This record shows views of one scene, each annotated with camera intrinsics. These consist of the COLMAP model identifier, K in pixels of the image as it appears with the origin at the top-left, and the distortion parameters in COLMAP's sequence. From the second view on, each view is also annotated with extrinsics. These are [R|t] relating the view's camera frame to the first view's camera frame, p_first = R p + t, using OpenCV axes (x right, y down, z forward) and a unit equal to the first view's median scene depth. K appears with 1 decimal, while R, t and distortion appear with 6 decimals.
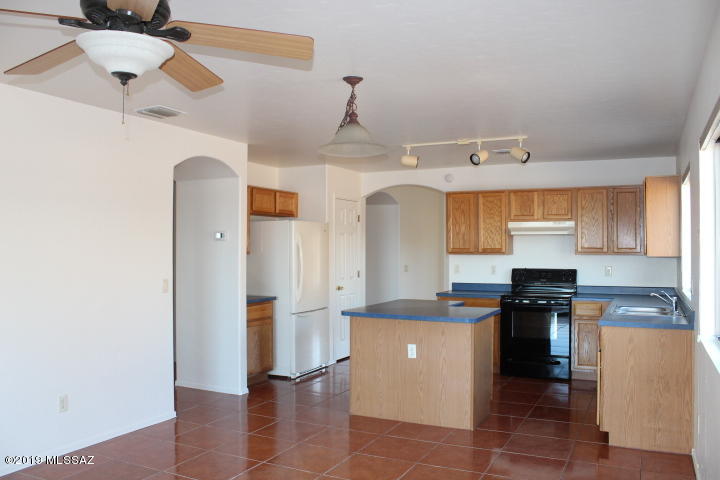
lens RADIAL K [[596.8, 0, 360.0], [0, 596.8, 240.0], [0, 0, 1]] dist [-0.168011, 0.142462]
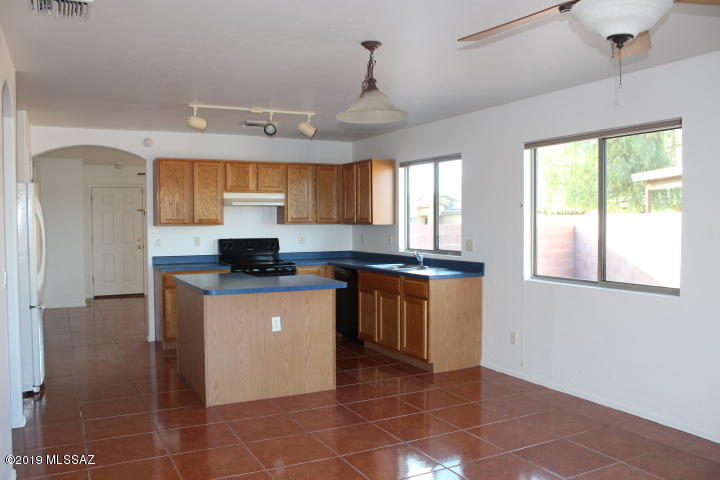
lens RADIAL K [[596.8, 0, 360.0], [0, 596.8, 240.0], [0, 0, 1]] dist [-0.168011, 0.142462]
pose [[0.596616, -0.029782, 0.801974, -0.421405], [-0.006540, 0.999098, 0.041967, 0.006345], [-0.802500, -0.030284, 0.595883, 0.221260]]
